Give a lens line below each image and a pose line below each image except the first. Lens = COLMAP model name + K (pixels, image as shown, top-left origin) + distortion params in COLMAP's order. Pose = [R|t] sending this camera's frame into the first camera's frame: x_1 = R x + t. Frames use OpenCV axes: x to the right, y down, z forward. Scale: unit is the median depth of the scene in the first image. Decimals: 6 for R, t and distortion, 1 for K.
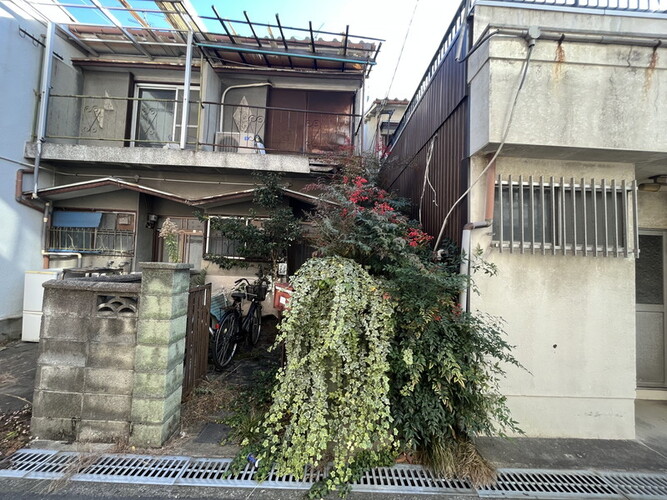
lens RADIAL K [[268.4, 0, 332.4], [0, 268.4, 250.0], [0, 0, 1]] dist [-0.003302, 0.000101]
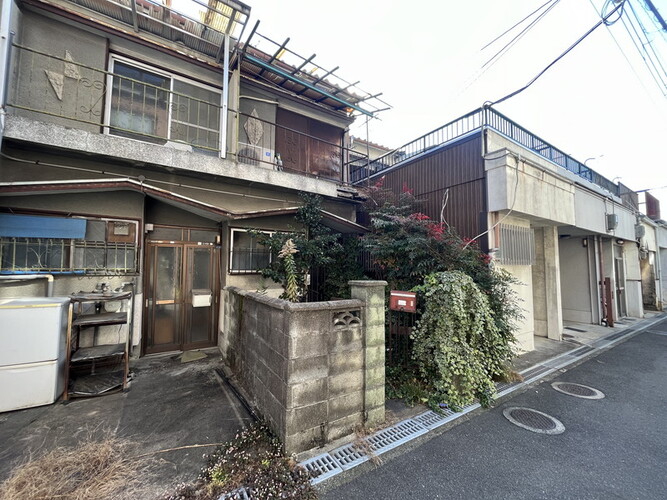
lens RADIAL K [[268.4, 0, 332.4], [0, 268.4, 250.0], [0, 0, 1]] dist [-0.003302, 0.000101]
pose [[0.852932, -0.002665, 0.522015, -1.388254], [0.007137, 0.999953, -0.006557, -0.089119], [-0.521973, 0.009318, 0.852911, 0.004426]]
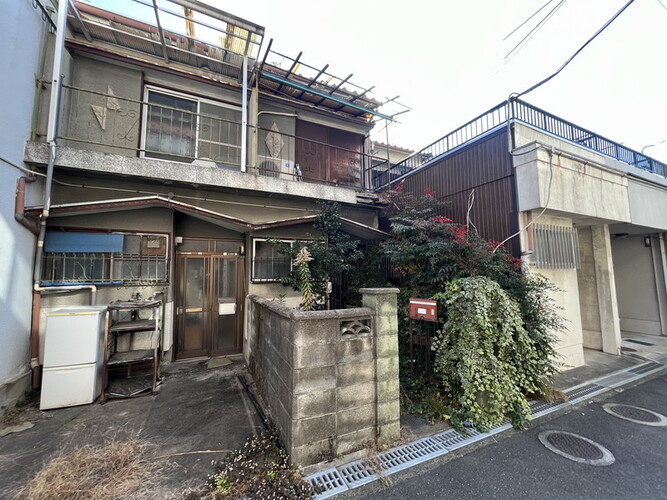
lens RADIAL K [[268.4, 0, 332.4], [0, 268.4, 250.0], [0, 0, 1]] dist [-0.003302, 0.000101]
pose [[0.911909, -0.012466, 0.410202, -1.279605], [0.029765, 0.998915, -0.035813, -0.087724], [-0.409311, 0.044867, 0.911291, -0.033684]]
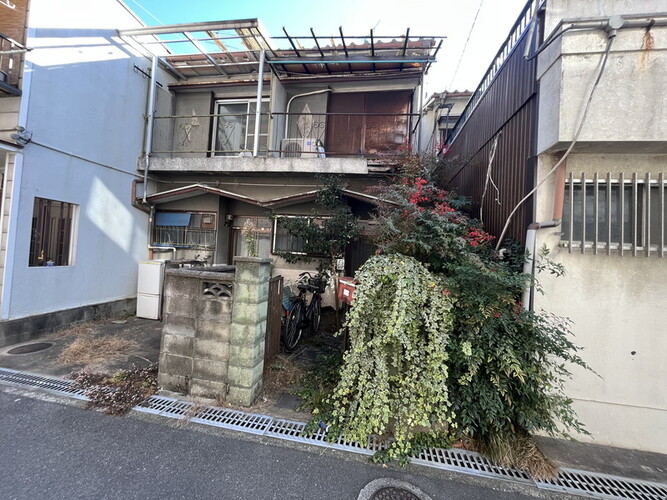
lens RADIAL K [[268.4, 0, 332.4], [0, 268.4, 250.0], [0, 0, 1]] dist [-0.003302, 0.000101]
pose [[0.982661, 0.013708, -0.184902, -0.043177], [-0.010676, 0.999792, 0.017382, -0.008930], [0.185101, -0.015107, 0.982603, -0.118892]]
